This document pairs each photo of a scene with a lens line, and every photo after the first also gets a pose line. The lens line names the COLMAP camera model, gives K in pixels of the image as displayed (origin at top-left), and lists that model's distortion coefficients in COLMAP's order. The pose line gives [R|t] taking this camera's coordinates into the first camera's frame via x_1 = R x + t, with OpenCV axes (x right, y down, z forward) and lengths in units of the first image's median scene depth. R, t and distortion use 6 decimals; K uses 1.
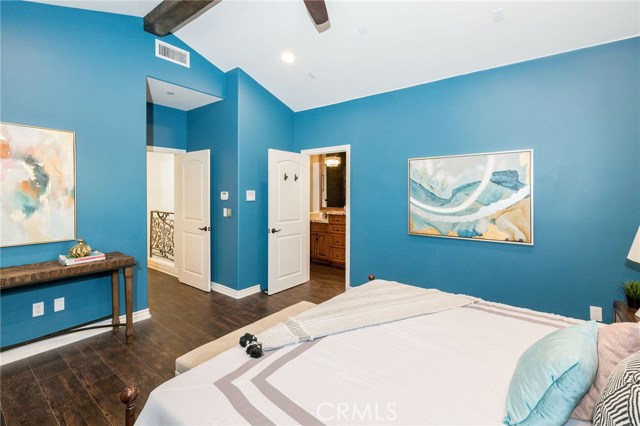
lens RADIAL K [[289.2, 0, 318.5], [0, 289.2, 208.9], [0, 0, 1]] dist [0.000680, 0.000064]
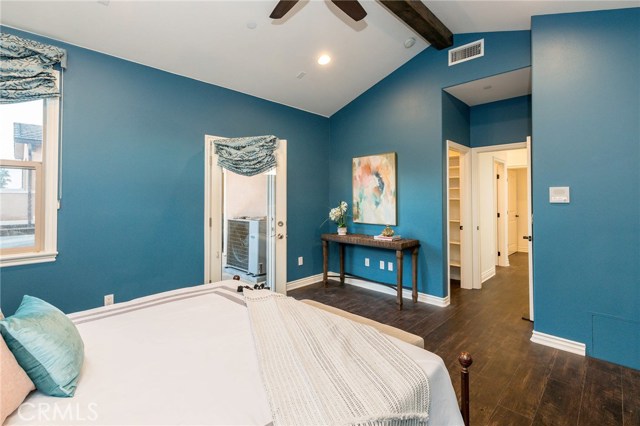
lens RADIAL K [[299.1, 0, 335.1], [0, 299.1, 203.4], [0, 0, 1]] dist [0.004003, 0.000301]
pose [[-0.092932, 0.015028, -0.995559, 0.758618], [-0.055292, 0.998265, 0.020230, -0.020087], [0.994136, 0.056927, -0.091940, 0.902612]]
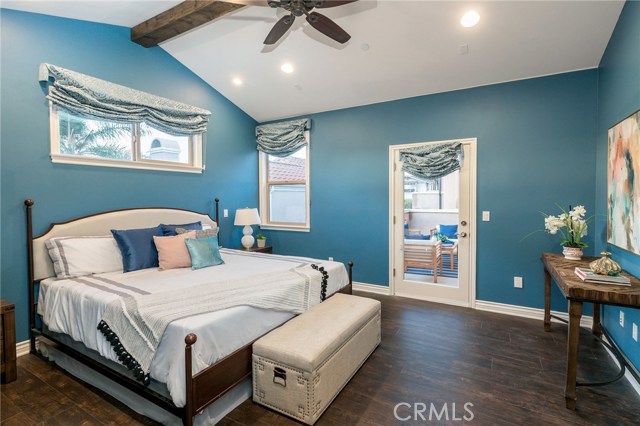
lens RADIAL K [[299.1, 0, 335.1], [0, 299.1, 203.4], [0, 0, 1]] dist [0.004003, 0.000301]
pose [[-0.984970, 0.003197, -0.172698, 0.020811], [-0.010290, 0.996967, 0.077142, -0.082443], [0.172421, 0.077760, -0.981949, 1.749899]]
